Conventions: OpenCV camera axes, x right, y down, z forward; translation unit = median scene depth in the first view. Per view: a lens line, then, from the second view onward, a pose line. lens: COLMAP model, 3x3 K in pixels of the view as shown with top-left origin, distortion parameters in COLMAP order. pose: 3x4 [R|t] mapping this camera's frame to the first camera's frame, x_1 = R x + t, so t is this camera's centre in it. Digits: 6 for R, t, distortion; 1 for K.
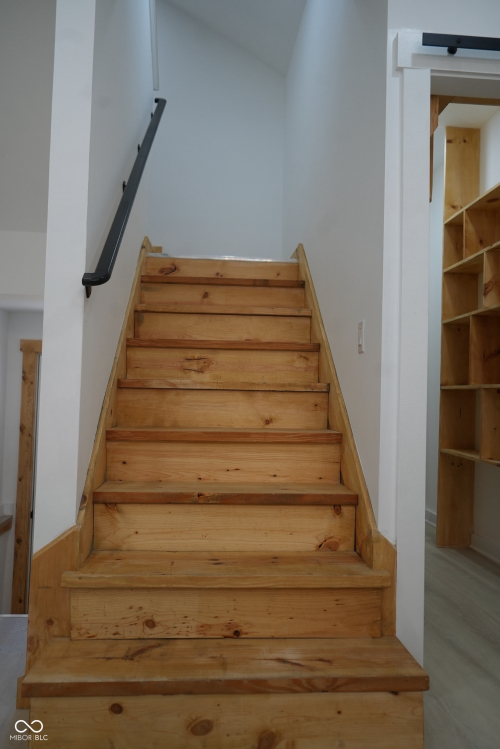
lens RADIAL K [[595.8, 0, 250.4], [0, 595.8, 372.7], [0, 0, 1]] dist [-0.007330, 0.012251]
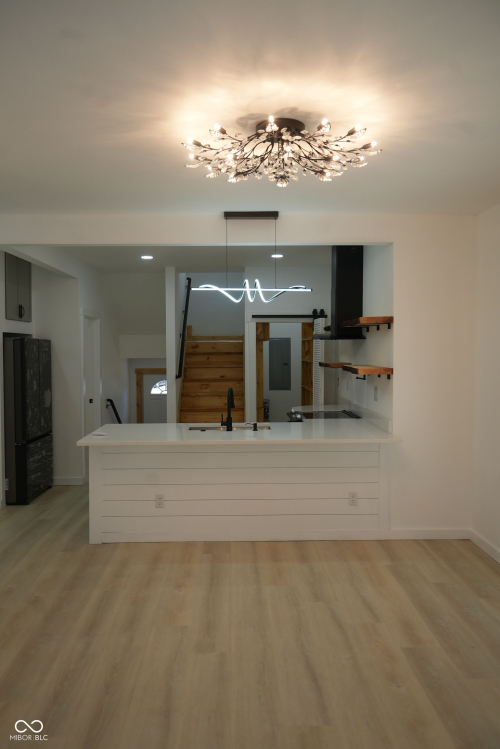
lens RADIAL K [[595.8, 0, 248.1], [0, 595.8, 372.9], [0, 0, 1]] dist [-0.007330, 0.012251]
pose [[0.997852, -0.030357, -0.058057, 0.326346], [0.034684, 0.996577, 0.075038, -0.314025], [0.055581, -0.076891, 0.995489, -2.137997]]
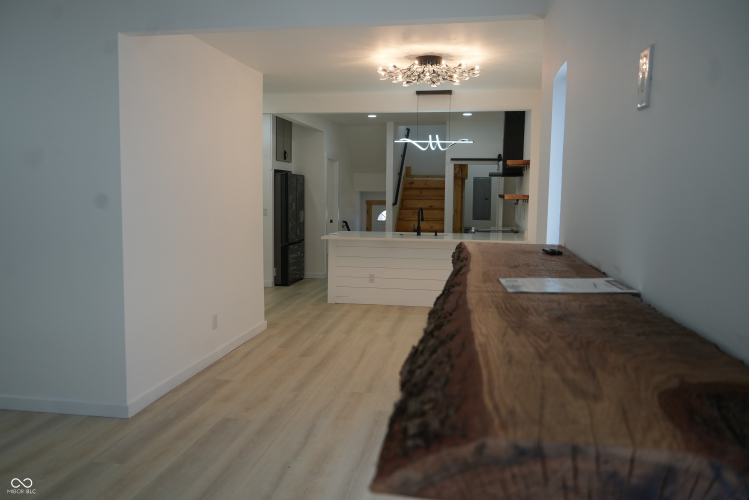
lens RADIAL K [[595.8, 0, 375.0], [0, 595.8, 249.9], [0, 0, 1]] dist [-0.007330, 0.012251]
pose [[0.969516, 0.005897, -0.244957, 0.640874], [0.025789, 0.991702, 0.125947, -0.288946], [0.243667, -0.128425, 0.961319, -3.055216]]
